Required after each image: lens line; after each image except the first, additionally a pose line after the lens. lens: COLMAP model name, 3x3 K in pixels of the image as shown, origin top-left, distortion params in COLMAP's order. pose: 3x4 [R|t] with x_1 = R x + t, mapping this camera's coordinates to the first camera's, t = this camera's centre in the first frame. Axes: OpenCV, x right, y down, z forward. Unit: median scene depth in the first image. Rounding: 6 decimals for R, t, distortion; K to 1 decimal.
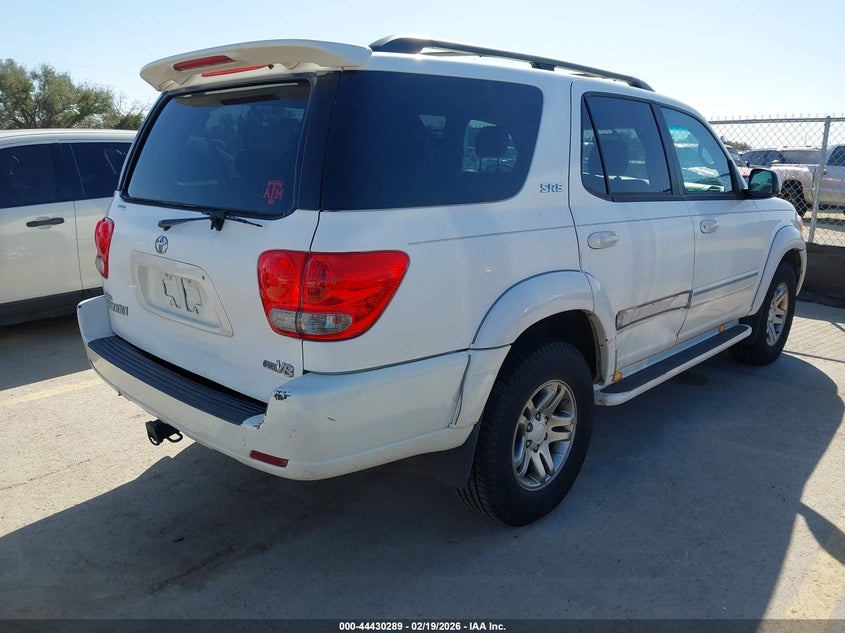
lens RADIAL K [[649.9, 0, 419.9], [0, 649.9, 314.2], [0, 0, 1]] dist [0.008341, -0.002312]
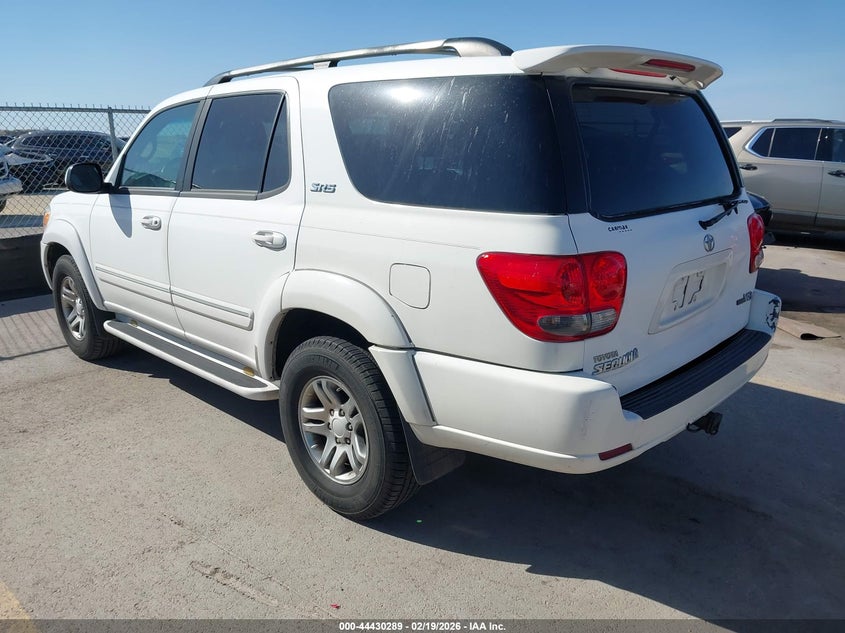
lens RADIAL K [[649.9, 0, 419.9], [0, 649.9, 314.2], [0, 0, 1]] dist [0.008341, -0.002312]
pose [[0.027665, -0.274752, 0.961117, -1.037392], [0.250672, 0.932670, 0.259405, -0.279529], [-0.967677, 0.233748, 0.094675, 0.994951]]
